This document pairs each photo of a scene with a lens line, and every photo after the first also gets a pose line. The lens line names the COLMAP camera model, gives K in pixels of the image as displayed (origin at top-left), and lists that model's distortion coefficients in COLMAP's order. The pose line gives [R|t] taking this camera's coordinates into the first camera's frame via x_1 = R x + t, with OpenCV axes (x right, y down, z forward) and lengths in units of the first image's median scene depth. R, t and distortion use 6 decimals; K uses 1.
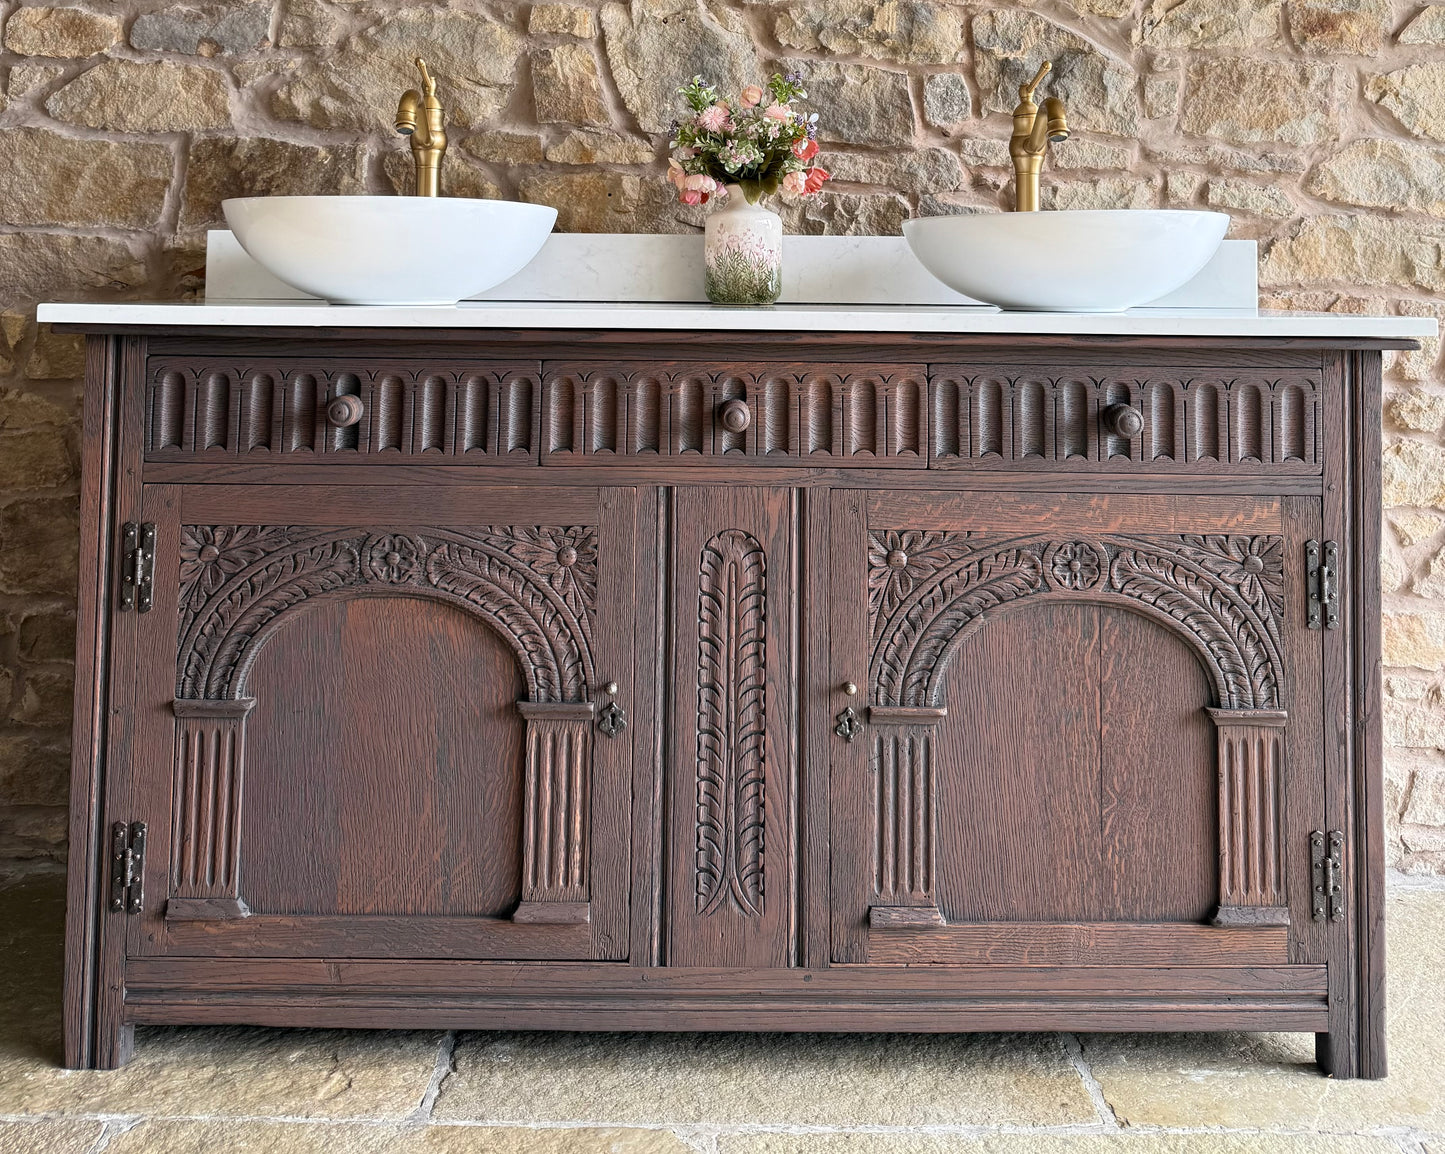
lens RADIAL K [[1336.5, 0, 720.2], [0, 1336.5, 205.2], [0, 0, 1]] dist [0.155034, -0.260627]
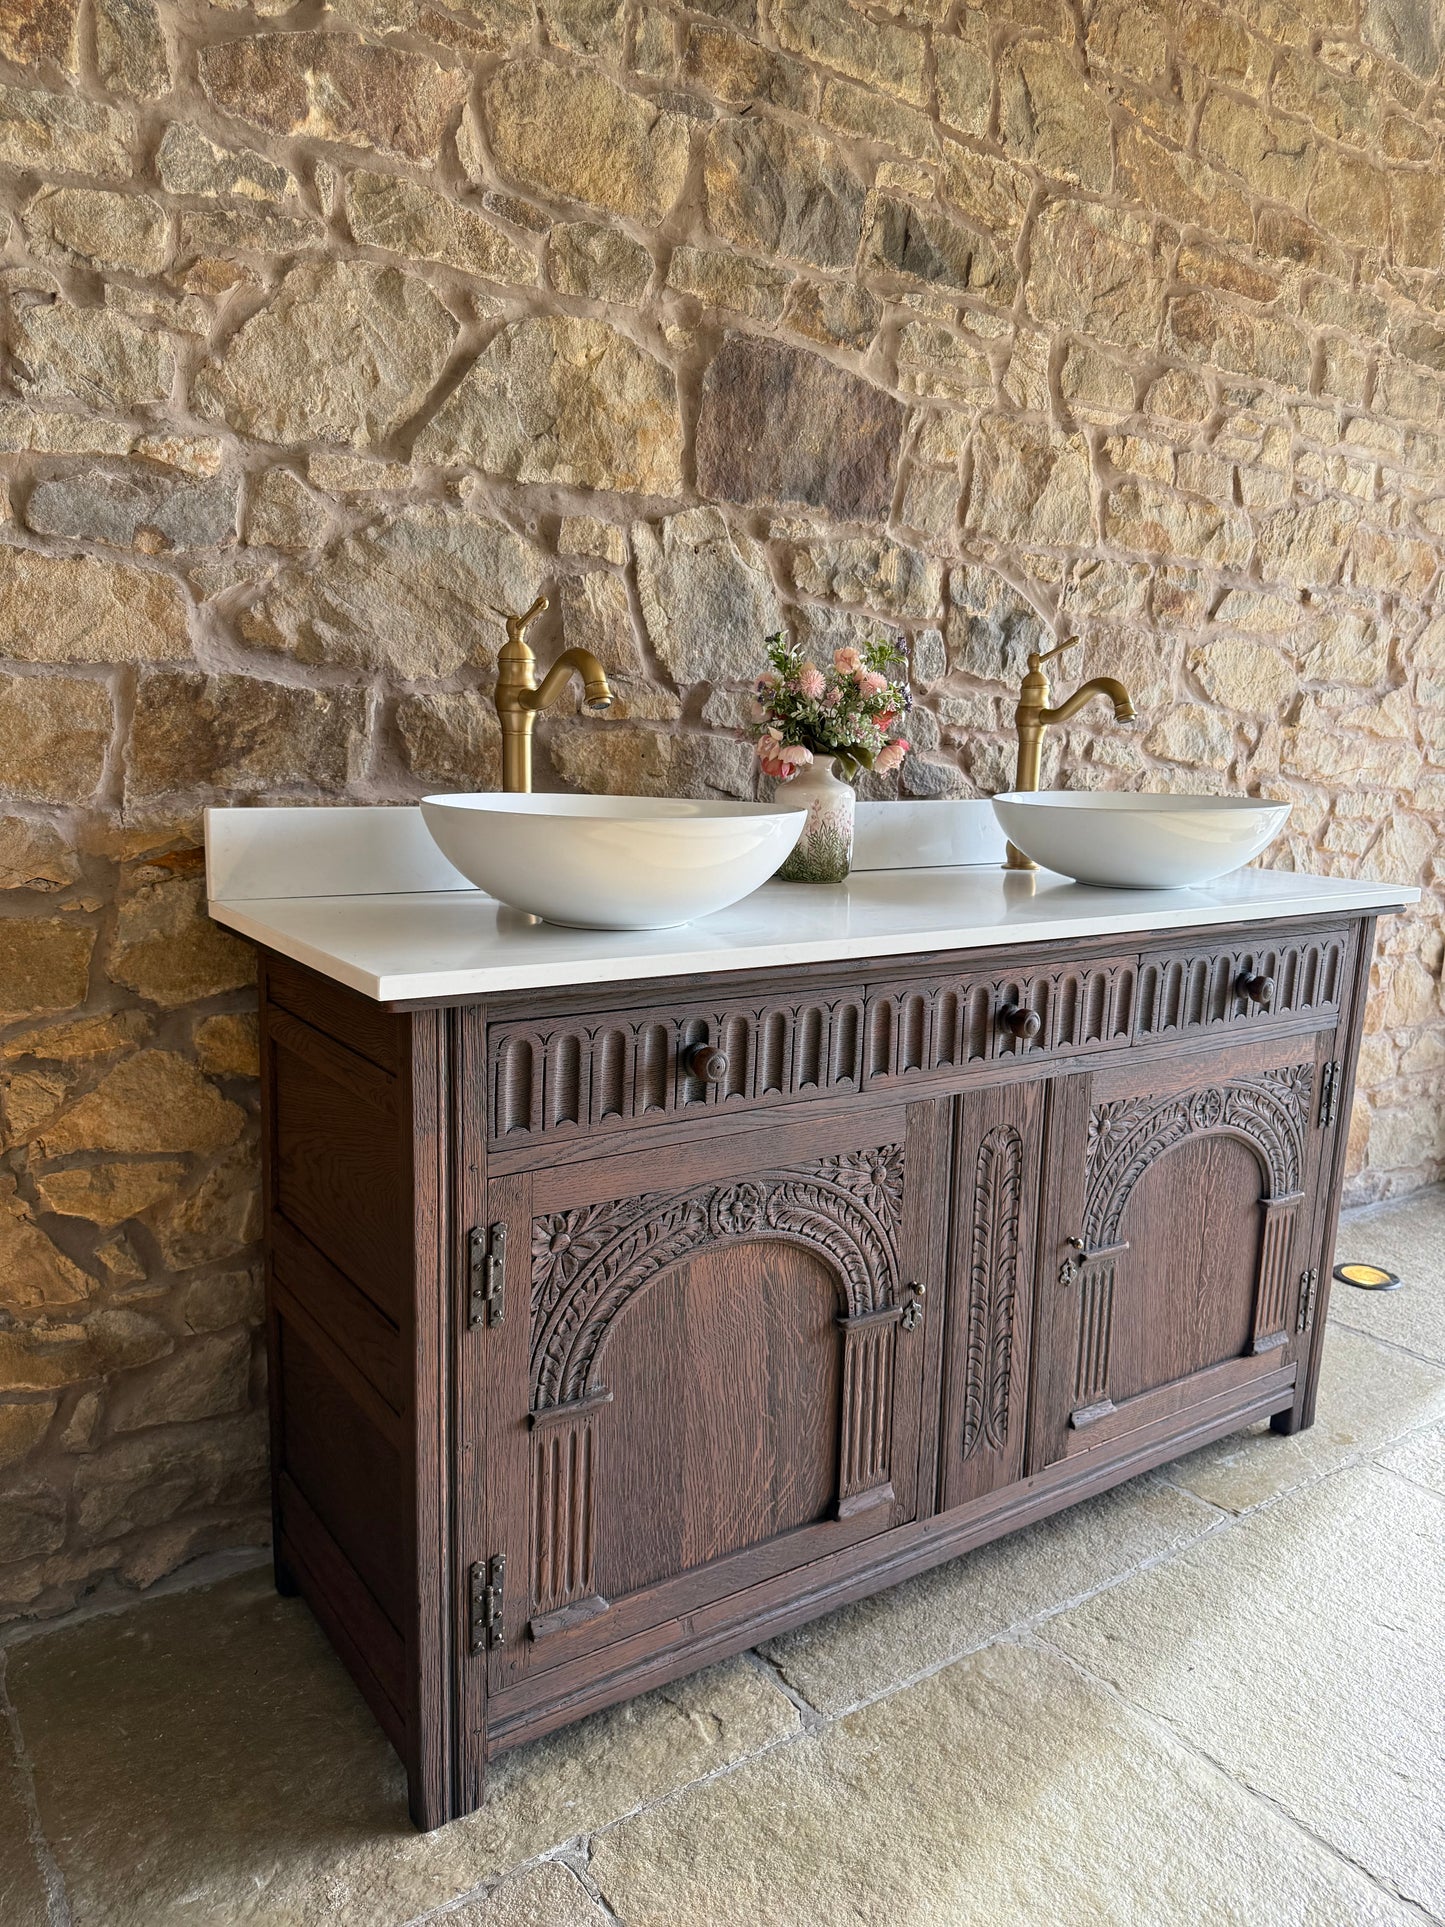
lens RADIAL K [[1344.3, 0, 725.0], [0, 1344.3, 970.2], [0, 0, 1]] dist [0.183984, -0.413780]
pose [[0.826239, -0.089375, 0.556184, -0.546584], [-0.050835, 0.971476, 0.231626, -0.079662], [-0.561021, -0.219652, 0.798128, 0.227909]]
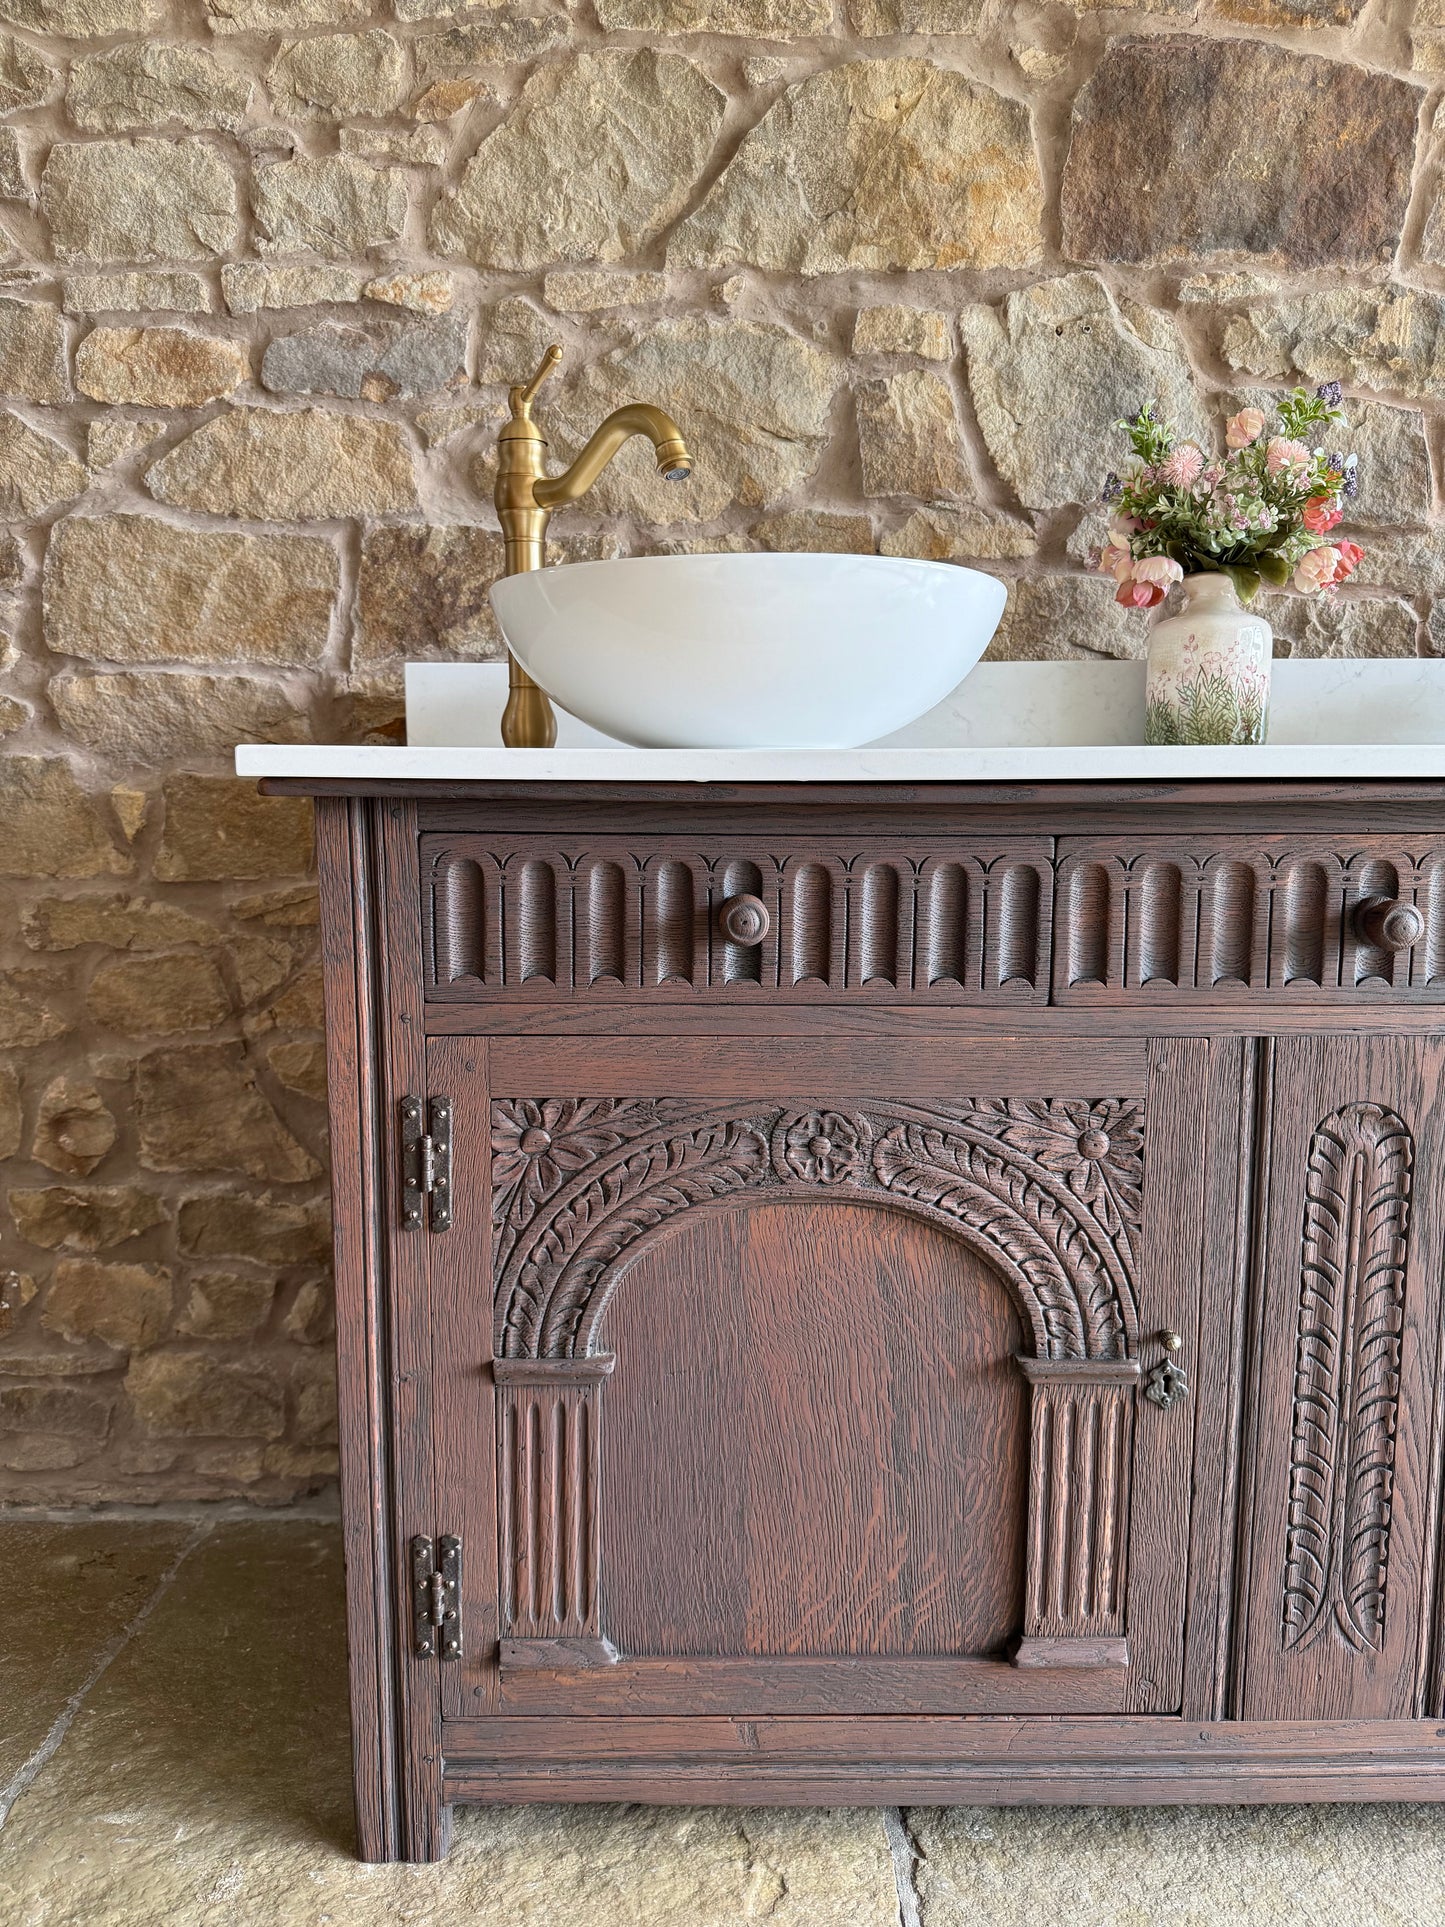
lens RADIAL K [[1358.4, 0, 718.0], [0, 1358.4, 970.4], [0, 0, 1]] dist [0.103835, -0.203942]
pose [[0.999908, -0.011857, -0.006526, -0.209232], [0.012852, 0.983004, 0.183133, 0.044881], [0.004244, -0.183200, 0.983067, 0.284609]]
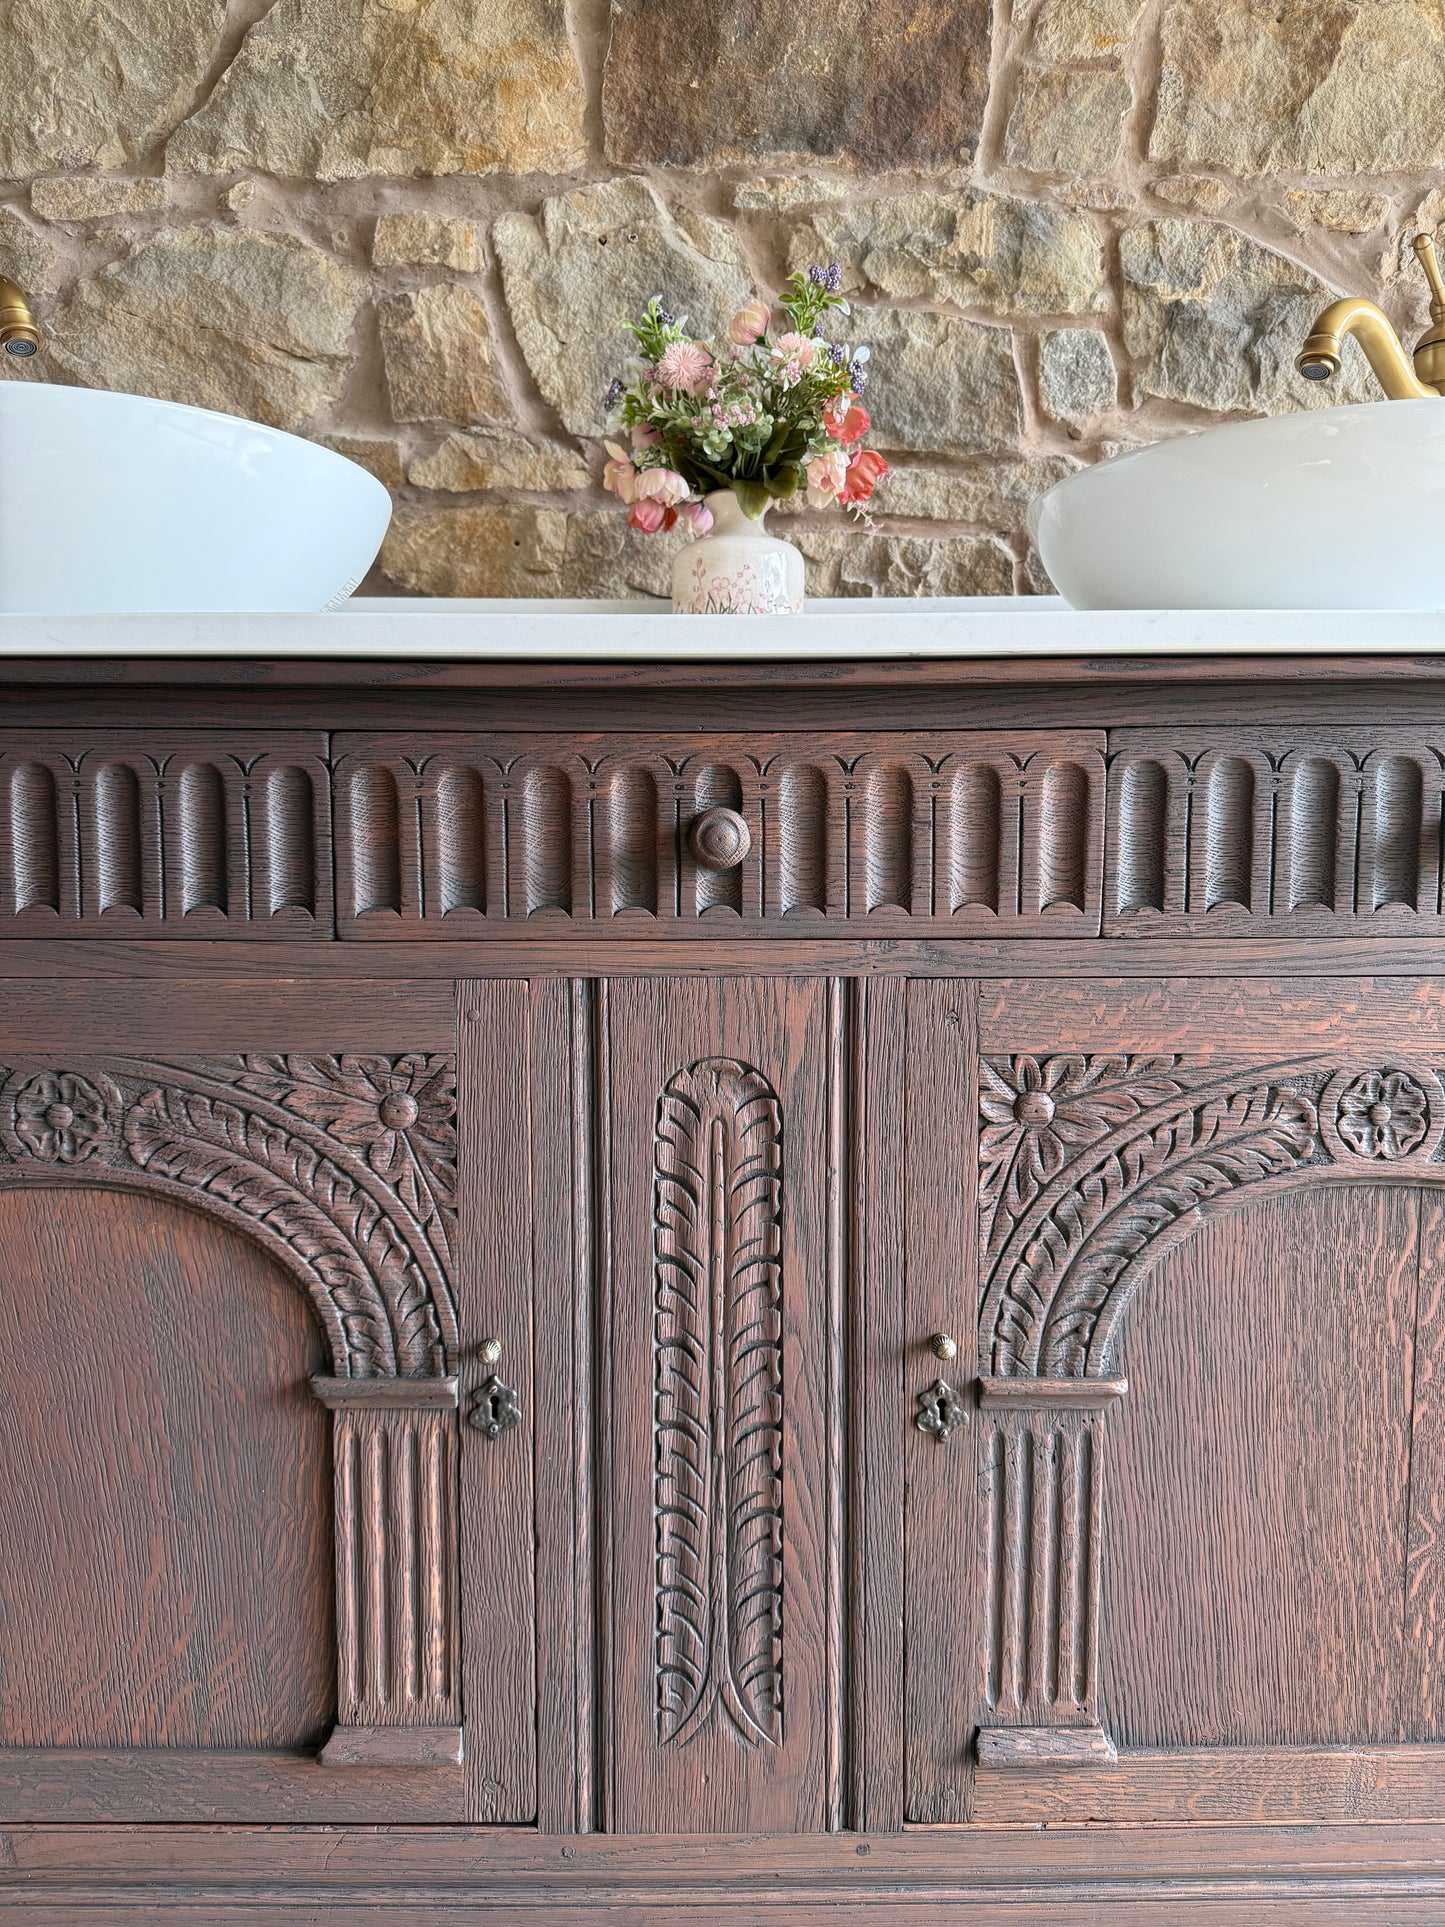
lens RADIAL K [[1371.5, 0, 720.8], [0, 1371.5, 975.0], [0, 0, 1]] dist [0.008006, -0.021519]
pose [[0.999921, -0.011901, -0.004165, 0.009656], [0.012358, 0.990569, 0.136460, 0.102222], [0.002501, -0.136500, 0.990637, 0.361195]]
